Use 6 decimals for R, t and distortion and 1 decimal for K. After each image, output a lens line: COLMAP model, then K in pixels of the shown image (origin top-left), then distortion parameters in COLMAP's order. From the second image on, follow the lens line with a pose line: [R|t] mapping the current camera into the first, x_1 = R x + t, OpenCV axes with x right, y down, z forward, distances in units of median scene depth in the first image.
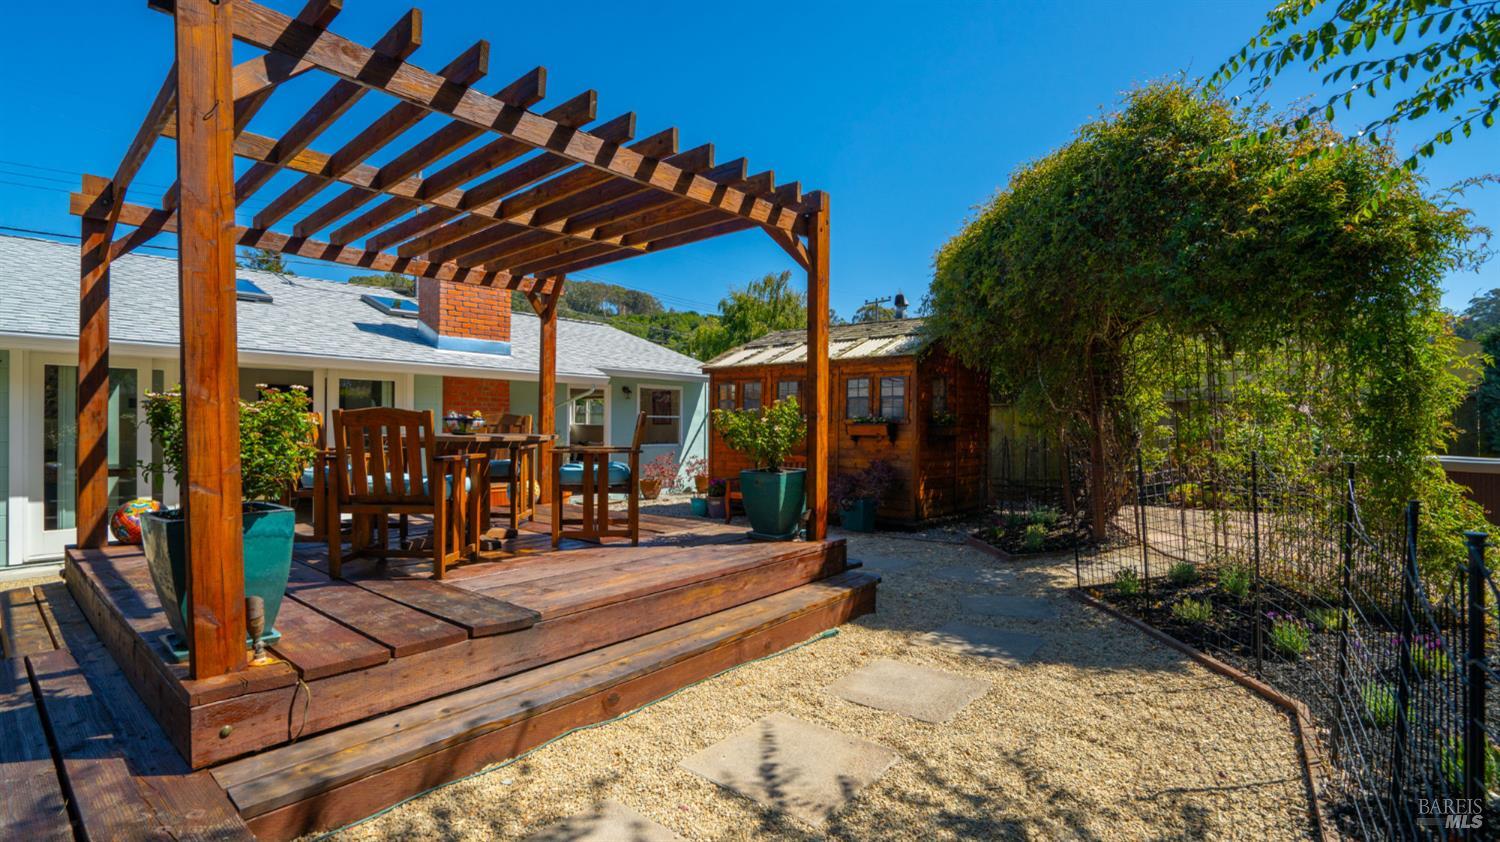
lens RADIAL K [[700.4, 0, 745.6], [0, 700.4, 416.9], [0, 0, 1]] dist [-0.016637, 0.004902]
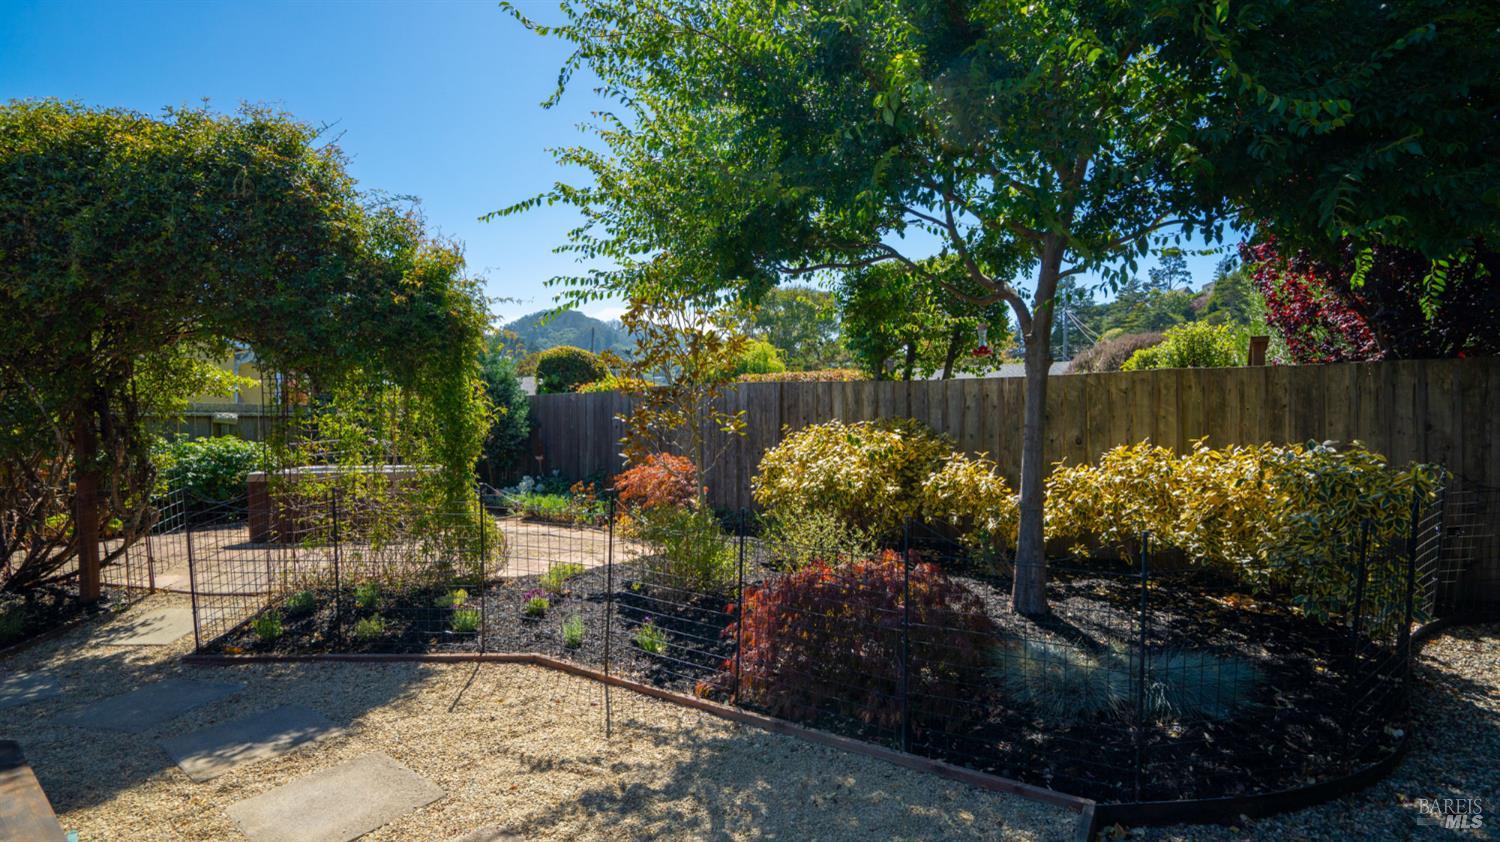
lens RADIAL K [[700.4, 0, 747.3], [0, 700.4, 425.4], [0, 0, 1]] dist [-0.016637, 0.004902]
pose [[-0.032584, -0.003307, 0.999464, -0.574688], [-0.008746, 0.999957, 0.003024, -0.064558], [-0.999431, -0.008642, -0.032612, 0.503366]]
